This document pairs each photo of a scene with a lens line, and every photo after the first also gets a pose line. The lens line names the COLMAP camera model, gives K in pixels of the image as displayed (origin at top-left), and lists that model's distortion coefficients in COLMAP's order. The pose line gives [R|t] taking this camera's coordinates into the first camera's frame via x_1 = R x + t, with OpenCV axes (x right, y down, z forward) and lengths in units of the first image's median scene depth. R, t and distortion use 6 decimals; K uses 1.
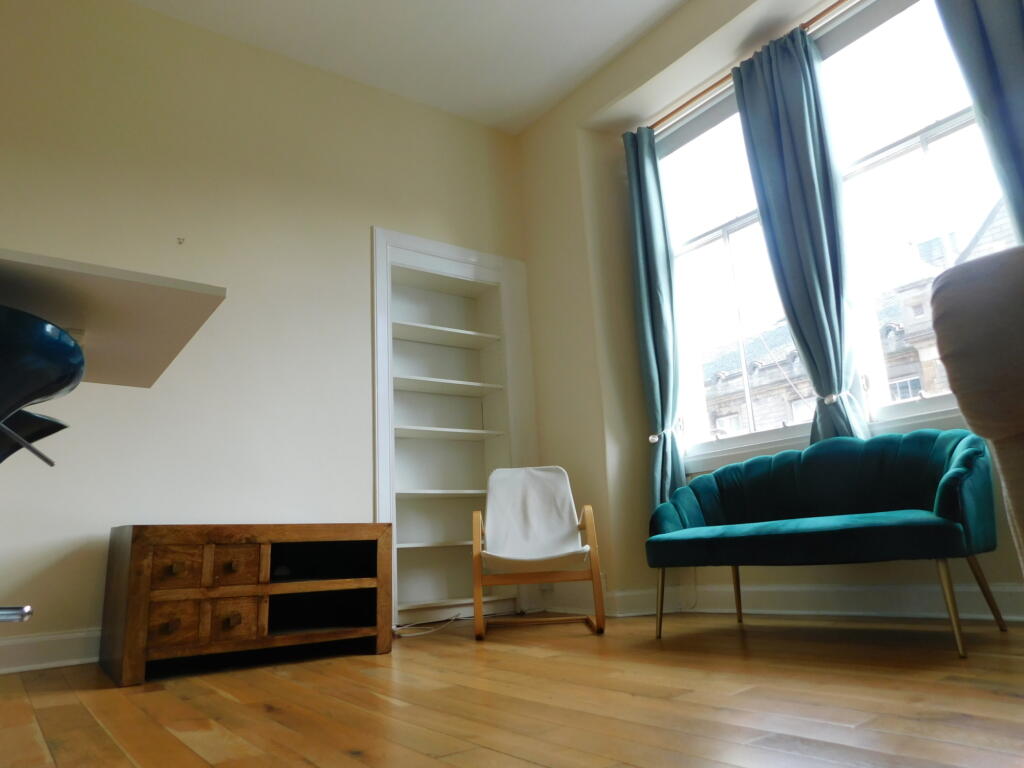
lens RADIAL K [[708.9, 0, 504.9], [0, 708.9, 379.9], [0, 0, 1]] dist [-0.076567, 0.071698]
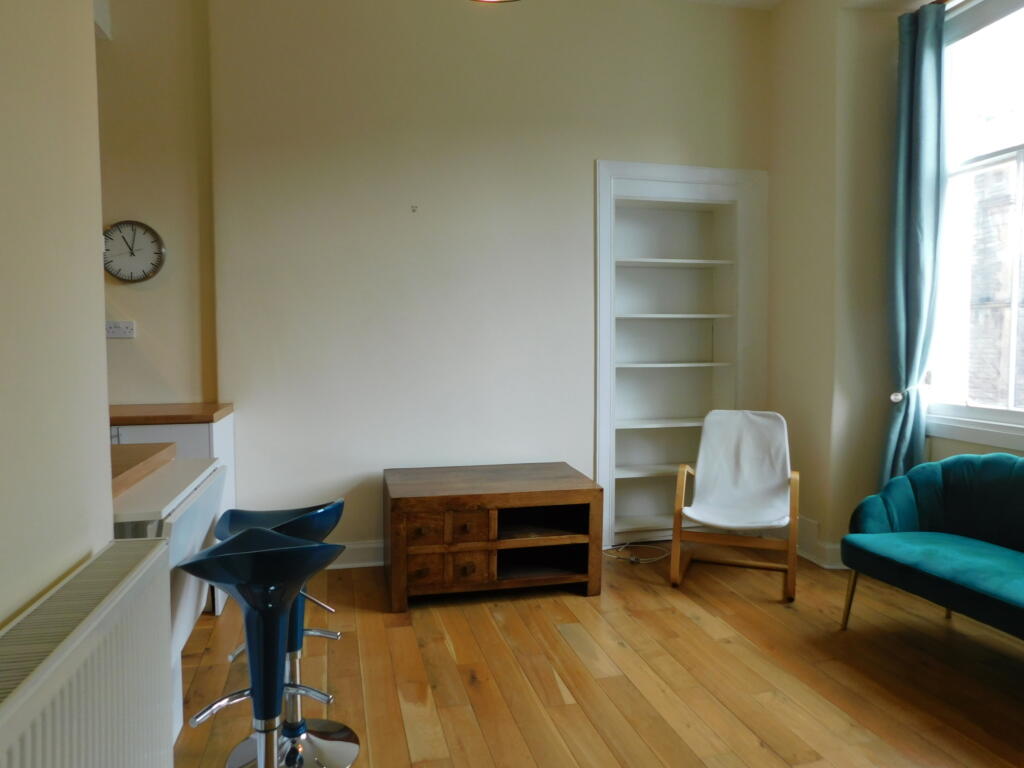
lens RADIAL K [[708.9, 0, 504.9], [0, 708.9, 379.9], [0, 0, 1]] dist [-0.076567, 0.071698]
pose [[0.935151, 0.070050, -0.347256, 0.080970], [0.039607, 0.953434, 0.298990, -0.338136], [0.352029, -0.293354, 0.888830, 0.000150]]
